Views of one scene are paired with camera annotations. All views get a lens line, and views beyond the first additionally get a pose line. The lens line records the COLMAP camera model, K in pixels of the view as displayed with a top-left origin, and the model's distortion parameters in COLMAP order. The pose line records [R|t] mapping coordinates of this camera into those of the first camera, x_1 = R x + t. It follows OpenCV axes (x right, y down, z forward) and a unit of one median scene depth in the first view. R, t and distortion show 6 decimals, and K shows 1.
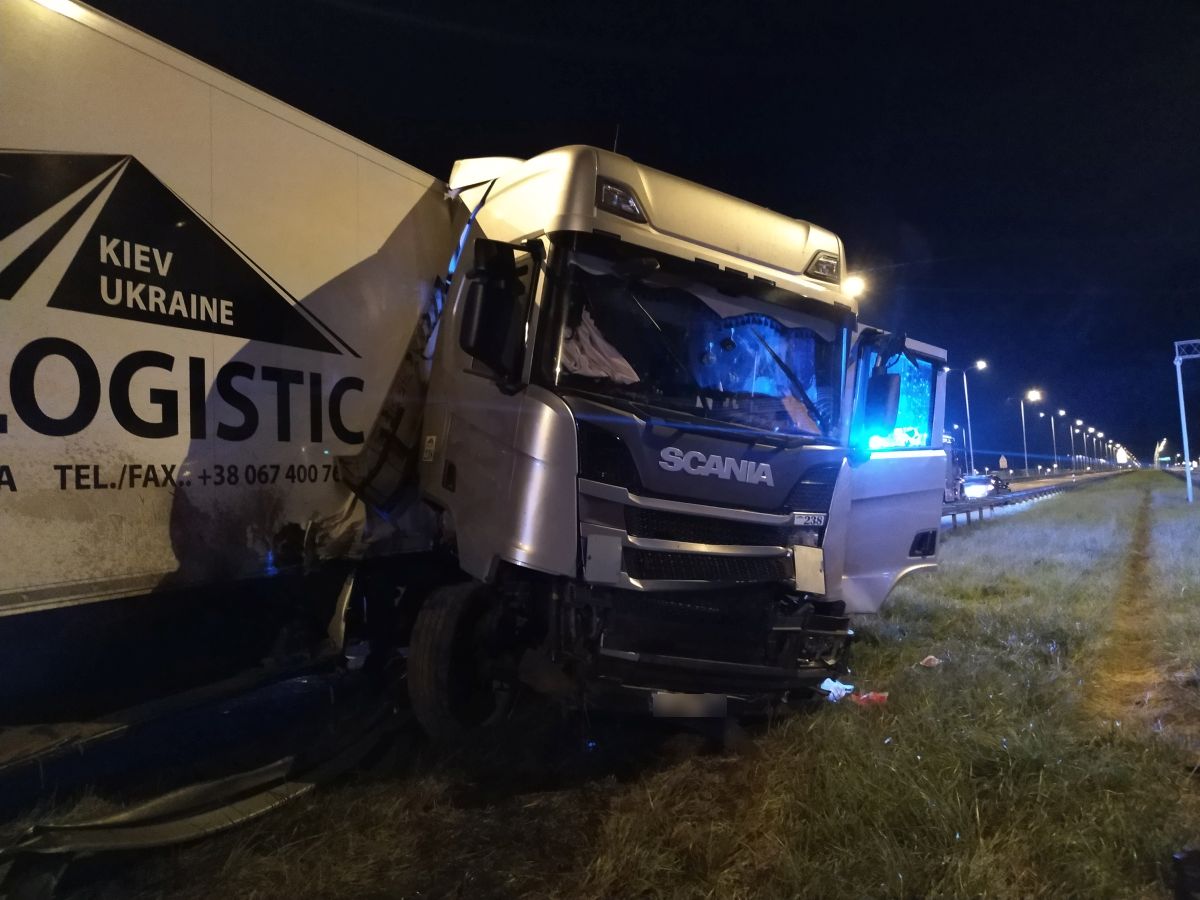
lens RADIAL K [[876.6, 0, 600.0], [0, 876.6, 450.0], [0, 0, 1]] dist [-0.002503, -0.000678]
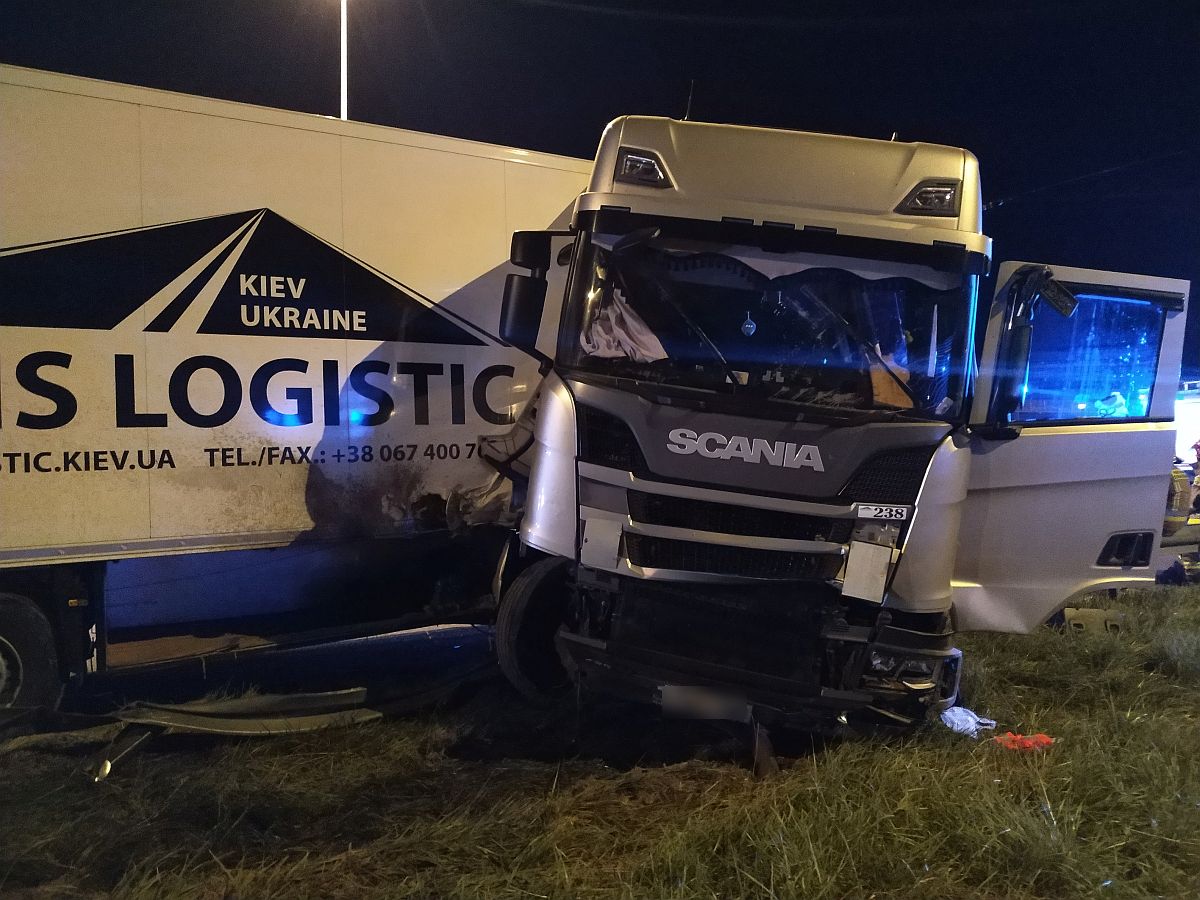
lens RADIAL K [[845.6, 0, 600.0], [0, 845.6, 450.0], [0, 0, 1]] dist [-0.000517, -0.004392]
pose [[0.822139, 0.007211, -0.569241, 0.525842], [0.019148, 0.999004, 0.040310, -0.018322], [0.568965, -0.044040, 0.821182, 0.216049]]
